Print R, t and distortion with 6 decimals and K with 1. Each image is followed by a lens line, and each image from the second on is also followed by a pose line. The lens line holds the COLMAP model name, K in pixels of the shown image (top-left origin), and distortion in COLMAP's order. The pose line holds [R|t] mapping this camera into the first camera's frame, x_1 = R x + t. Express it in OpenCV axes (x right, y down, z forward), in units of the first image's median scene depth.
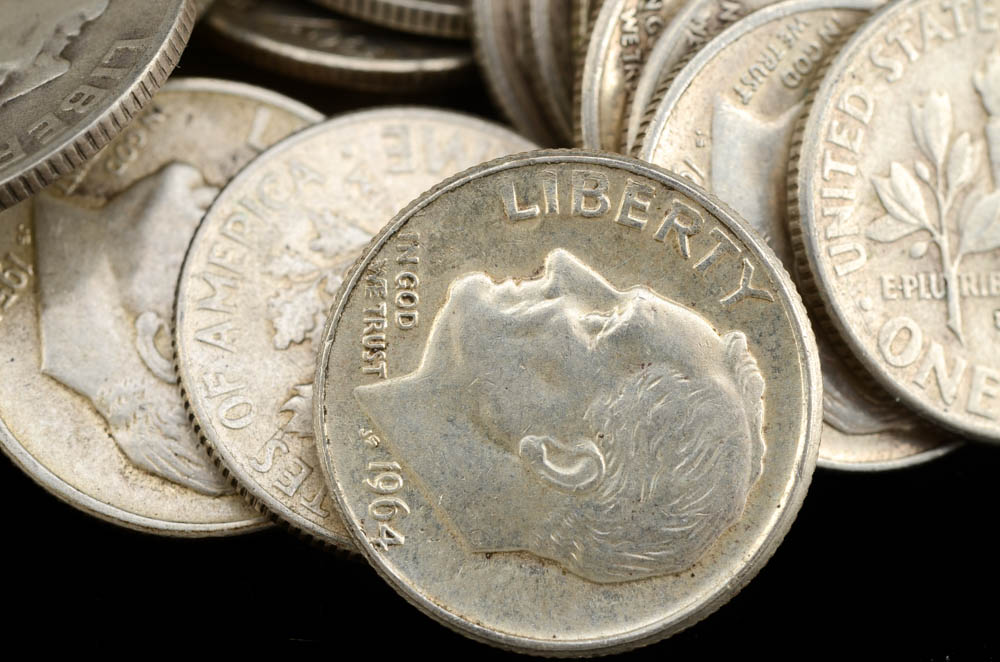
lens RADIAL K [[2611.5, 0, 500.0], [0, 2611.5, 331.0], [0, 0, 1]] dist [-0.181079, 0.030207]
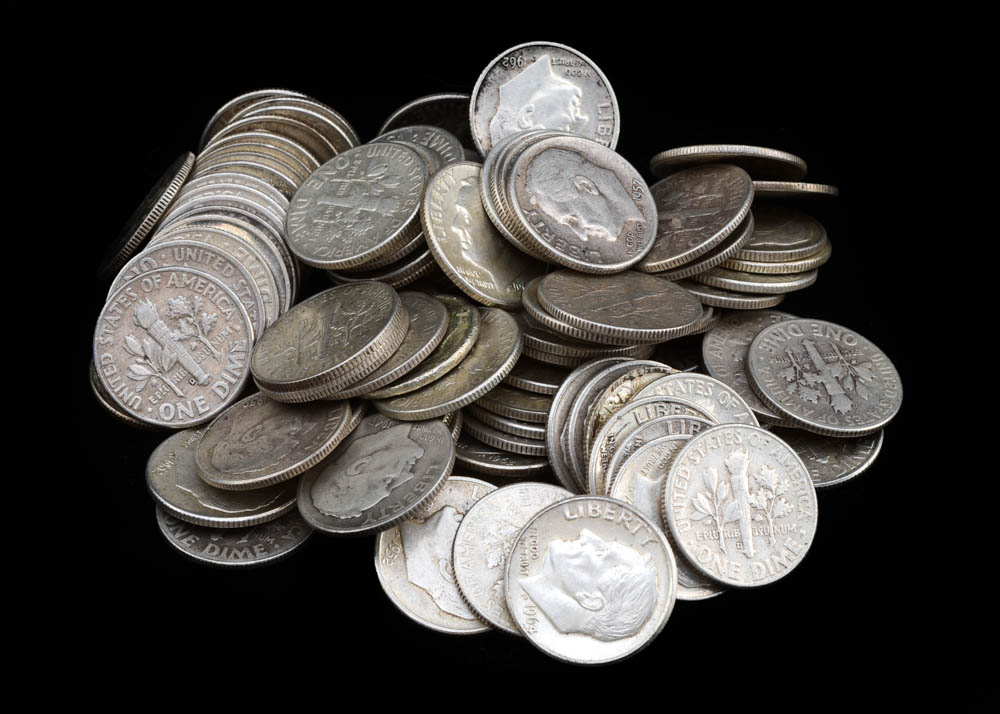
lens RADIAL K [[2753.6, 0, 500.0], [0, 2753.6, 357.0], [0, 0, 1]] dist [-0.526610, -0.505329]
pose [[0.997724, -0.049581, 0.045703, -0.198475], [0.054035, 0.993314, -0.102018, 0.083716], [-0.040339, 0.104256, 0.993732, -2.023483]]
